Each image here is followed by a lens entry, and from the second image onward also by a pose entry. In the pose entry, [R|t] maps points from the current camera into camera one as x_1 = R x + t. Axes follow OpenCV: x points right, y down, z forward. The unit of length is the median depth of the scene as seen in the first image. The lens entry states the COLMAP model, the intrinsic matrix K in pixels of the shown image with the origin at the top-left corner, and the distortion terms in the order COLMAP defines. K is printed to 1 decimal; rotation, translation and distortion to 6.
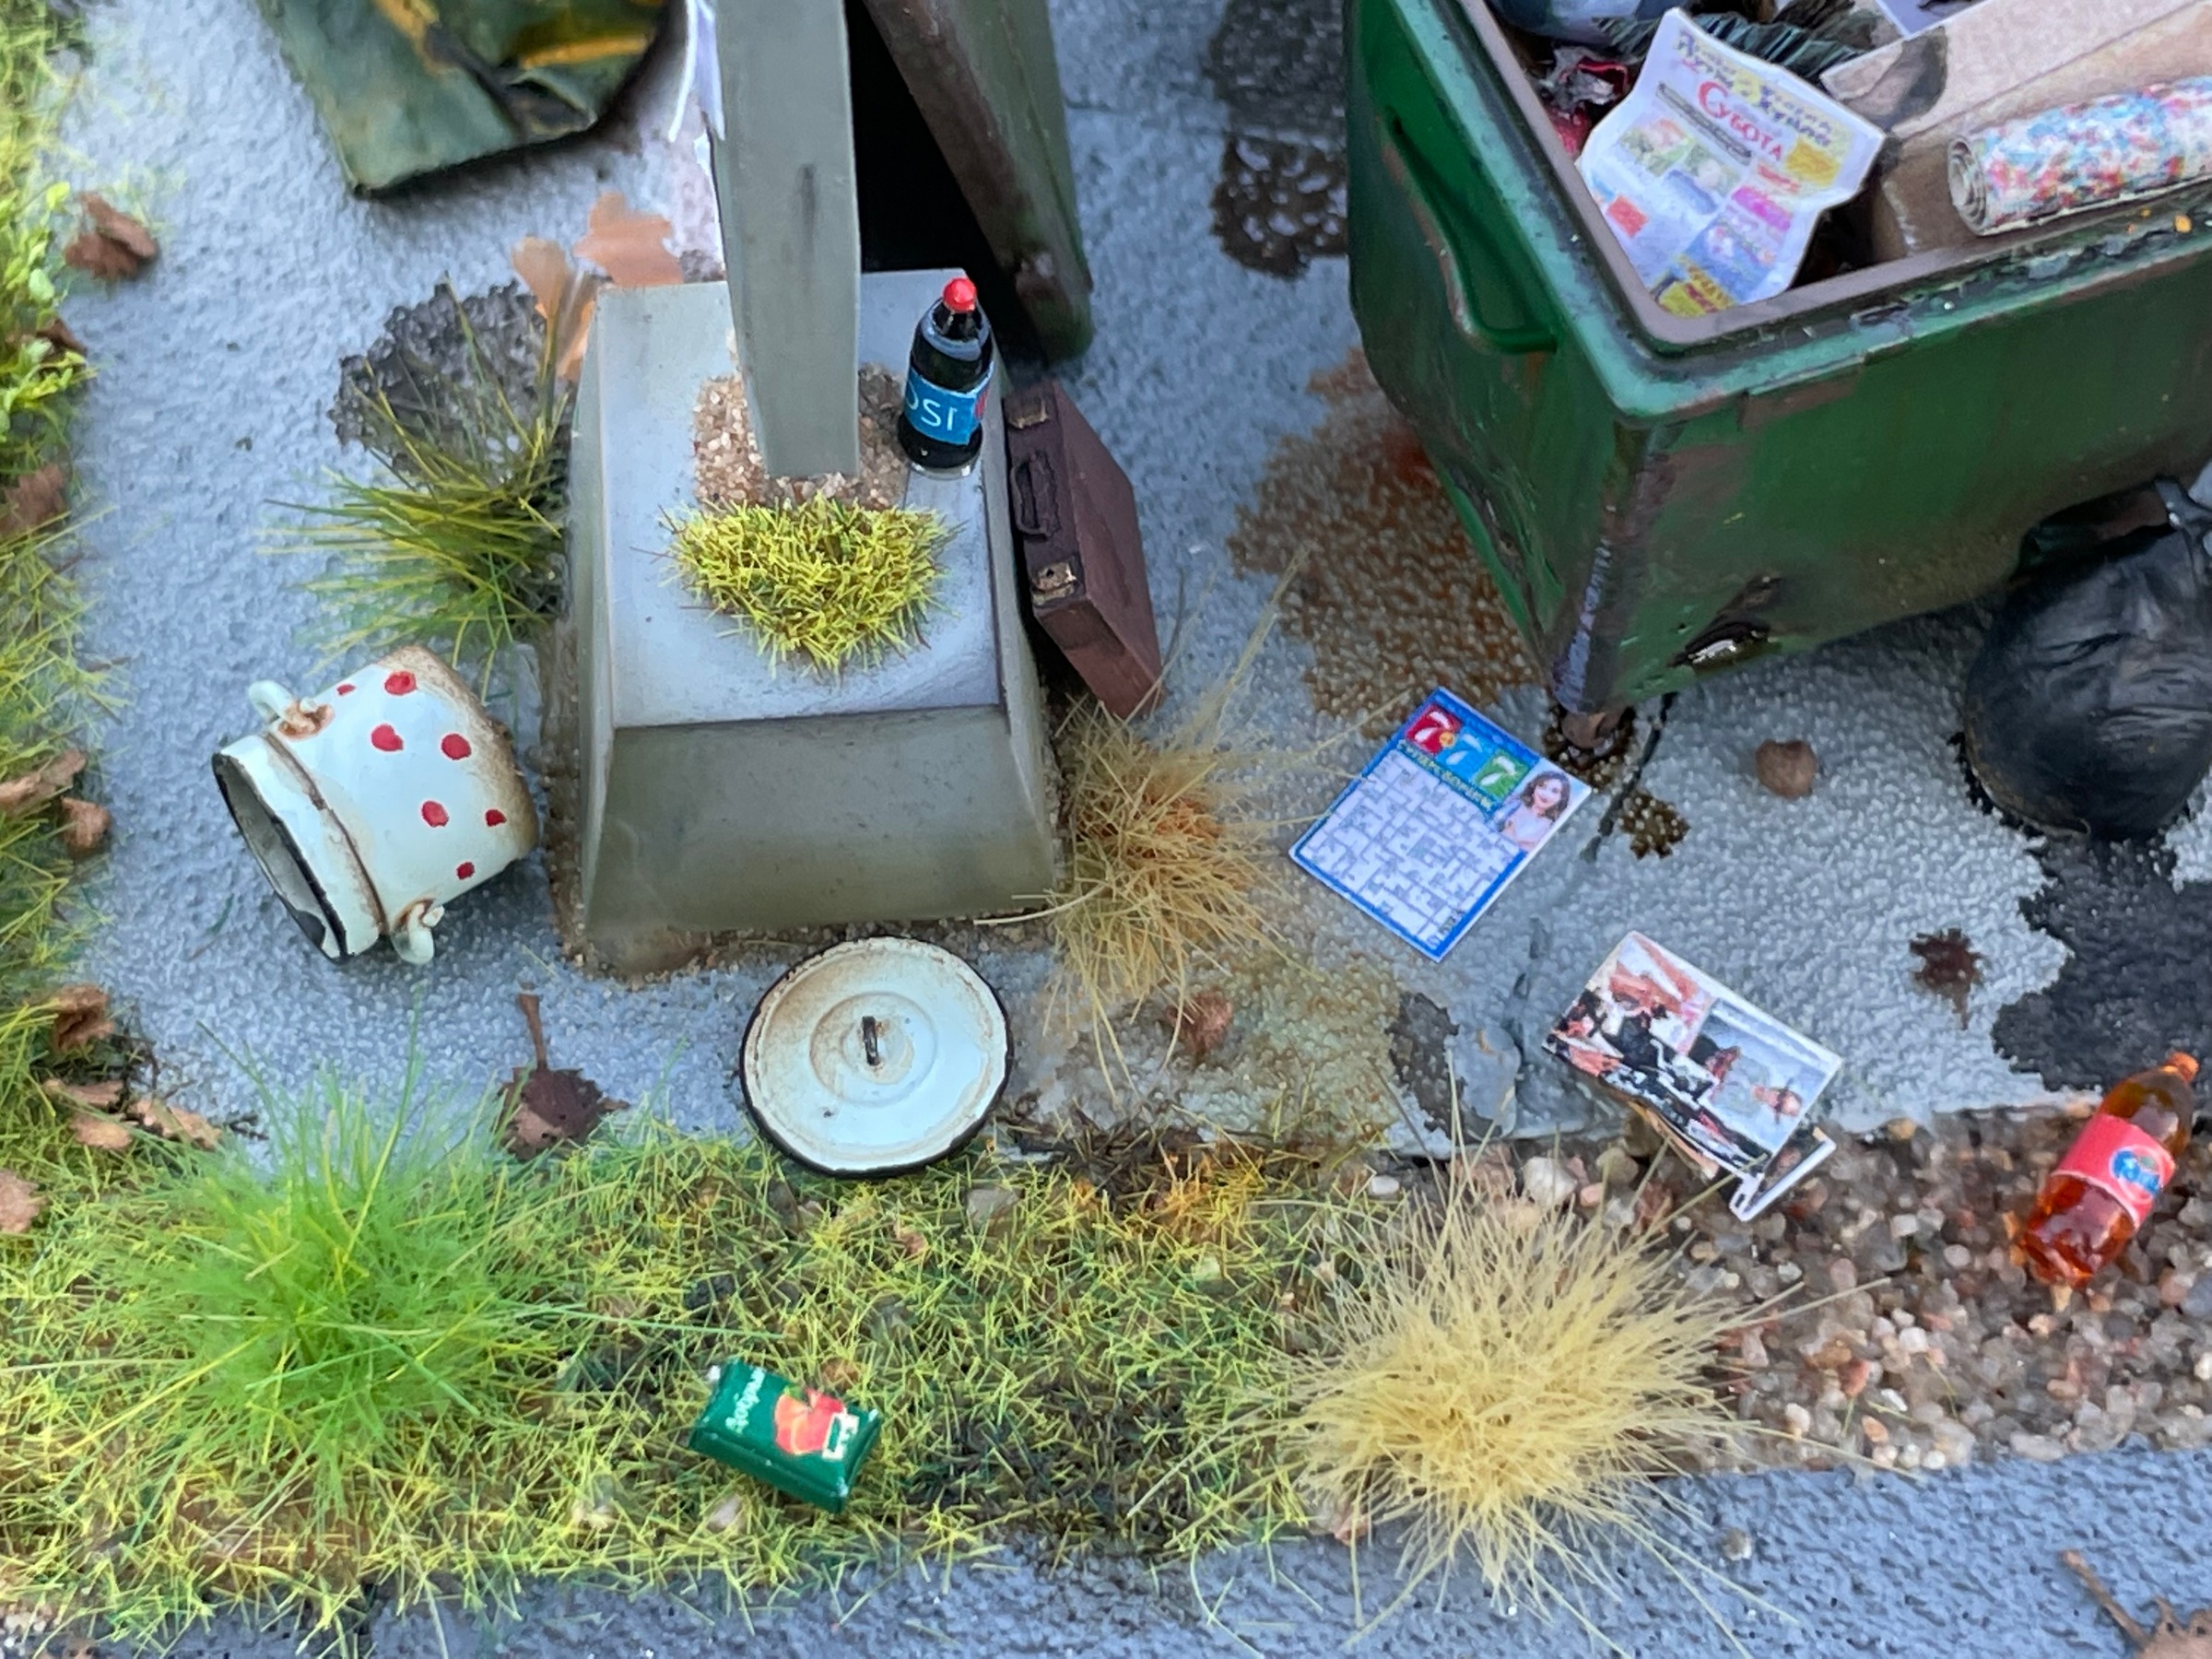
lens RADIAL K [[4694.7, 0, 1123.9], [0, 4694.7, 779.4], [0, 0, 1]] dist [0.126651, 0.000000]
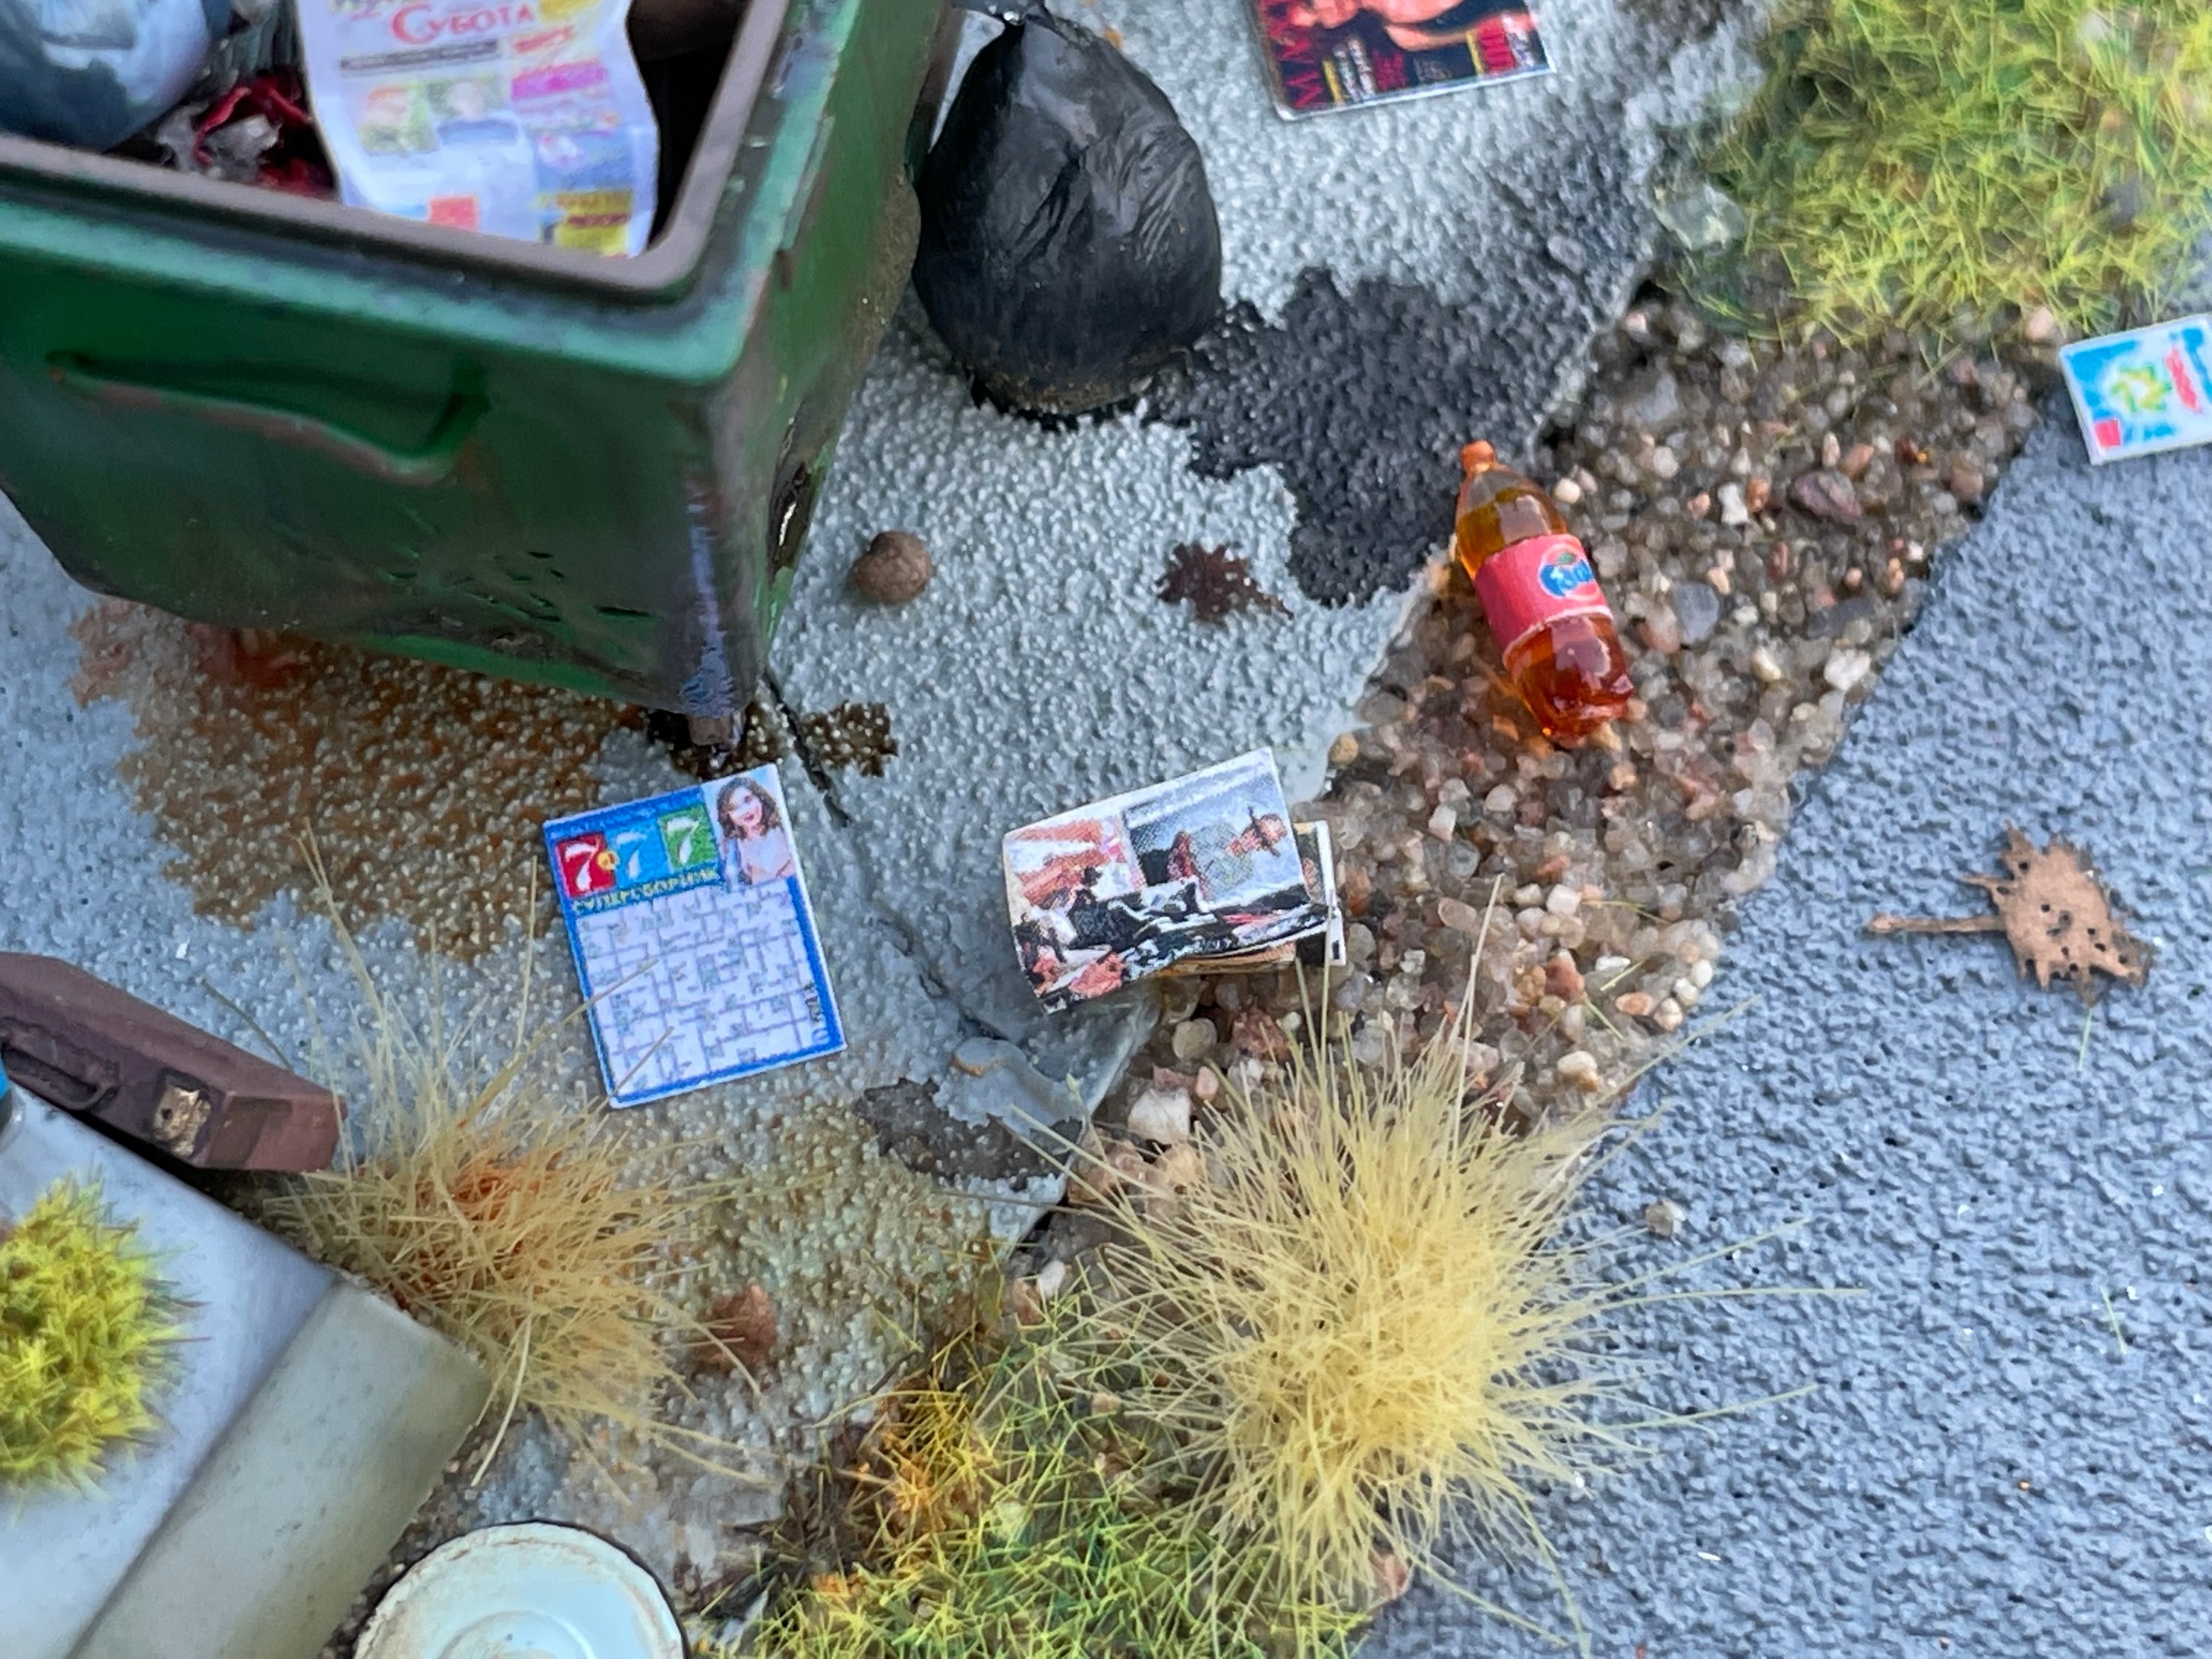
lens RADIAL K [[4694.7, 0, 1181.6], [0, 4694.7, 783.7], [0, 0, 1]] dist [0.126651, 0.000000]
pose [[0.581984, -0.751295, 0.311207, -0.116256], [0.718643, 0.654266, 0.235560, -0.139633], [-0.380587, 0.086555, 0.920686, 0.244160]]
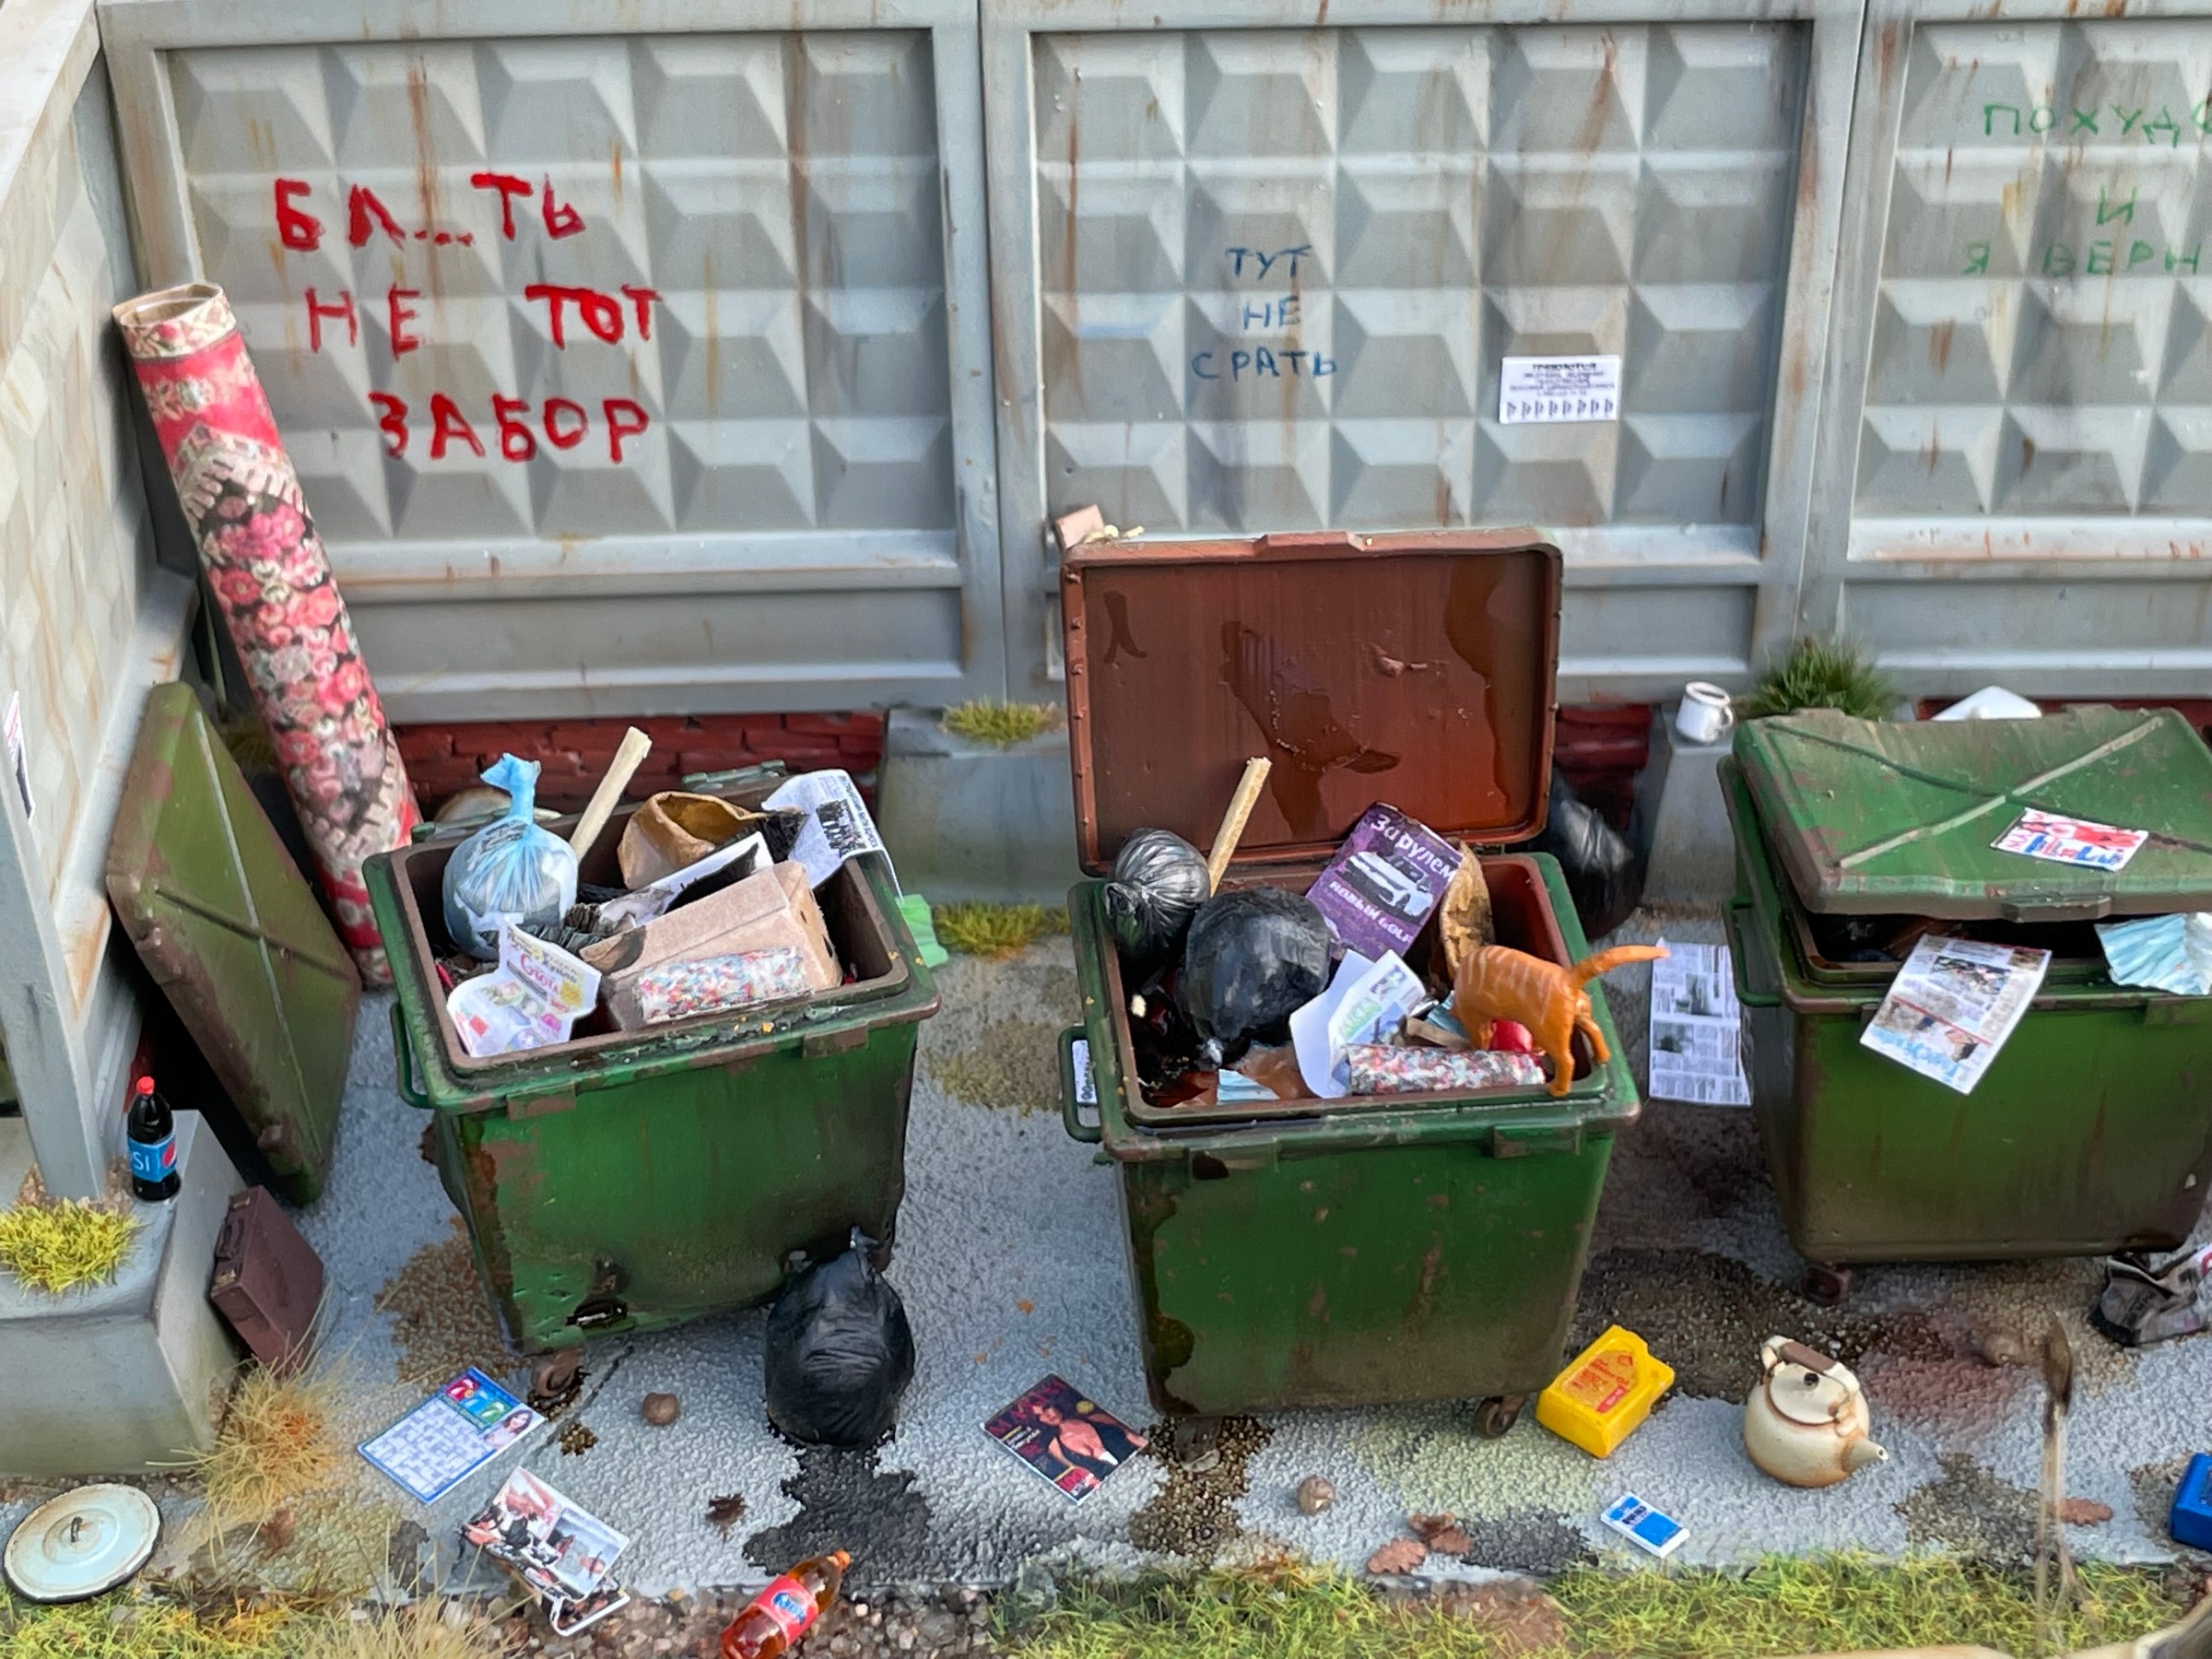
lens RADIAL K [[3823.9, 0, 1069.5], [0, 3823.9, 778.8], [0, 0, 1]] dist [0.098098, 0.000000]
pose [[0.995565, -0.005831, -0.093900, 0.437537], [-0.031836, 0.918315, -0.394569, 0.345709], [0.088531, 0.395808, 0.914056, -0.363628]]
